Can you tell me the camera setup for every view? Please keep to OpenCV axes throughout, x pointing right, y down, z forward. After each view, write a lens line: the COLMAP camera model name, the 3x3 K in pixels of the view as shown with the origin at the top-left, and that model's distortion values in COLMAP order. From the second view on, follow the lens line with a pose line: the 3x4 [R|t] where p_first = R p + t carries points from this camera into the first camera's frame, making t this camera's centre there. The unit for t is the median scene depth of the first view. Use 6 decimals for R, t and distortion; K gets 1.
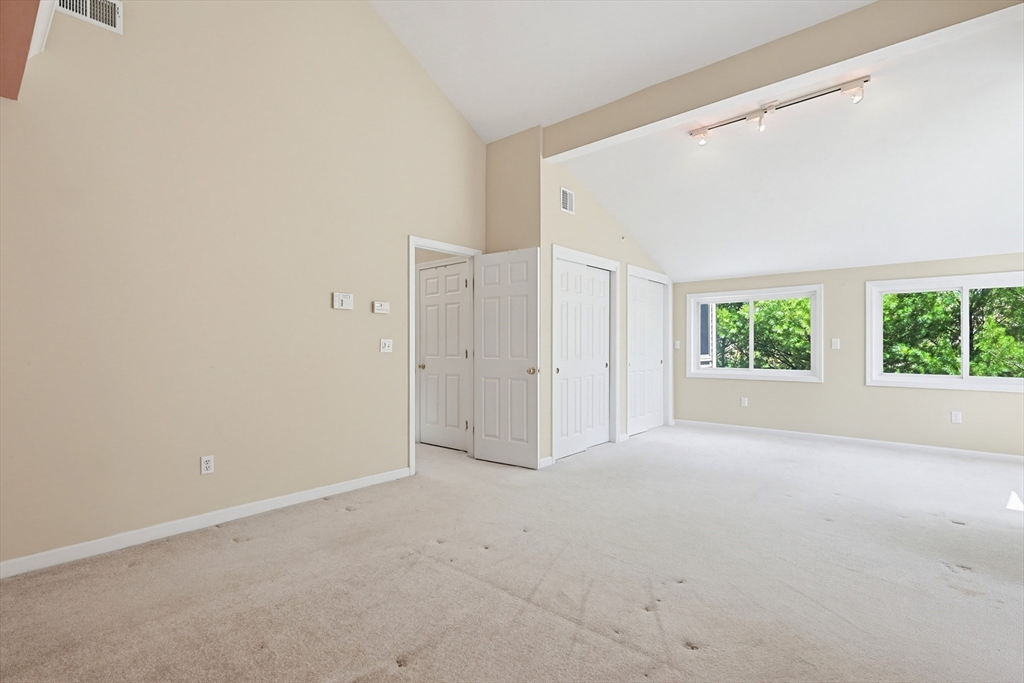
lens RADIAL K [[473.3, 0, 516.2], [0, 473.3, 341.6], [0, 0, 1]] dist [0.002436, -0.000034]
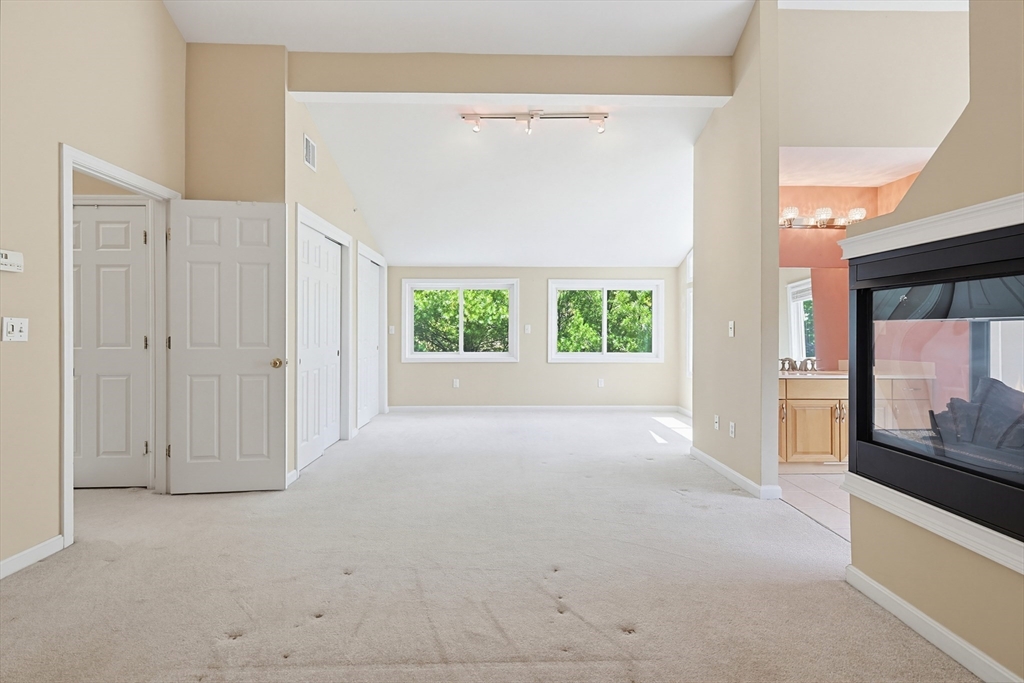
lens RADIAL K [[471.6, 0, 511.6], [0, 471.6, 330.7], [0, 0, 1]] dist [0.001093, 0.000110]
pose [[0.742426, 0.001149, 0.669927, -0.181212], [-0.006413, 0.999965, 0.005391, 0.002729], [-0.669897, -0.008298, 0.742408, 0.162726]]
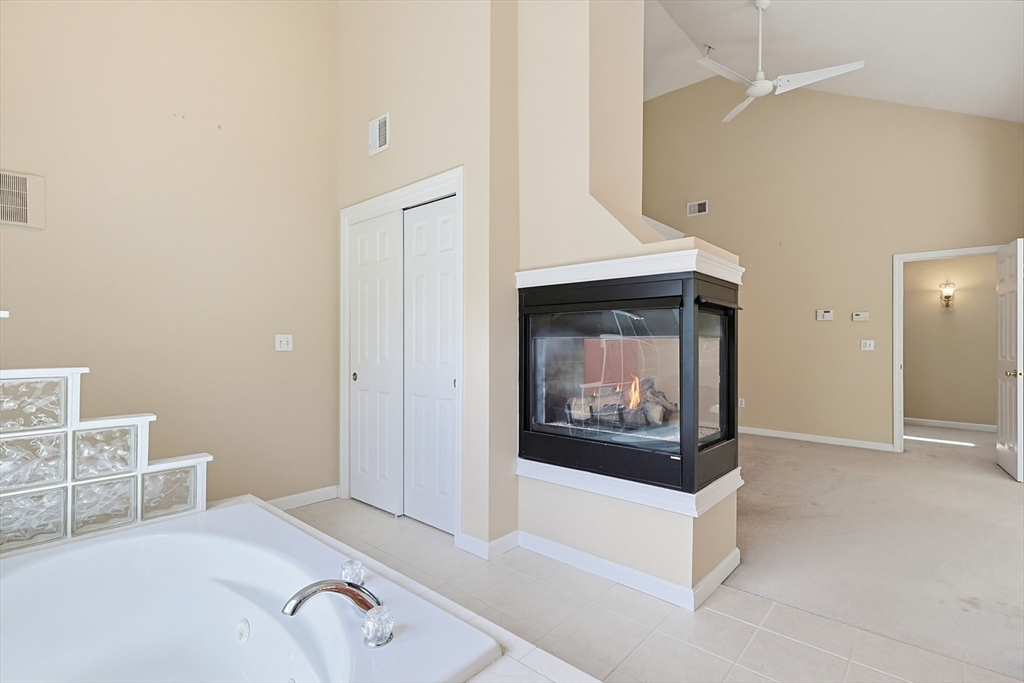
lens RADIAL K [[473.3, 0, 516.2], [0, 473.3, 341.6], [0, 0, 1]] dist [0.002436, -0.000034]
pose [[-0.016901, -0.000524, -0.999857, 0.898736], [0.003382, 0.999994, -0.000581, -0.002986], [0.999851, -0.003392, -0.016899, 0.042395]]
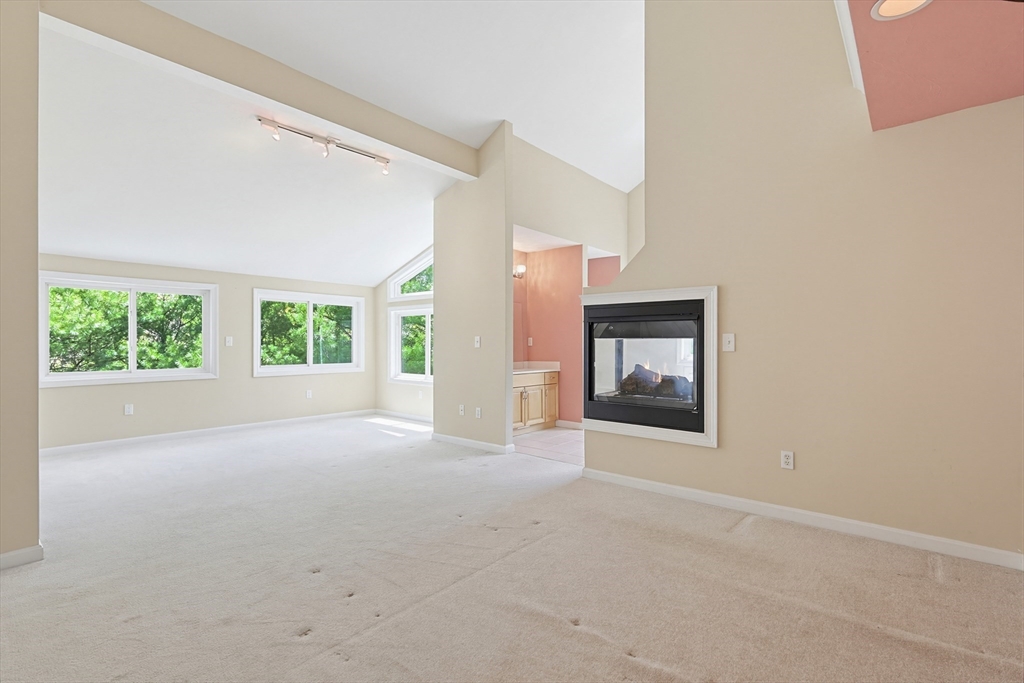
lens RADIAL K [[473.3, 0, 516.2], [0, 473.3, 341.6], [0, 0, 1]] dist [0.002436, -0.000034]
pose [[-0.016722, 0.003113, 0.999855, -0.489188], [-0.008784, 0.999956, -0.003260, 0.003514], [-0.999822, -0.008837, -0.016693, 0.417402]]
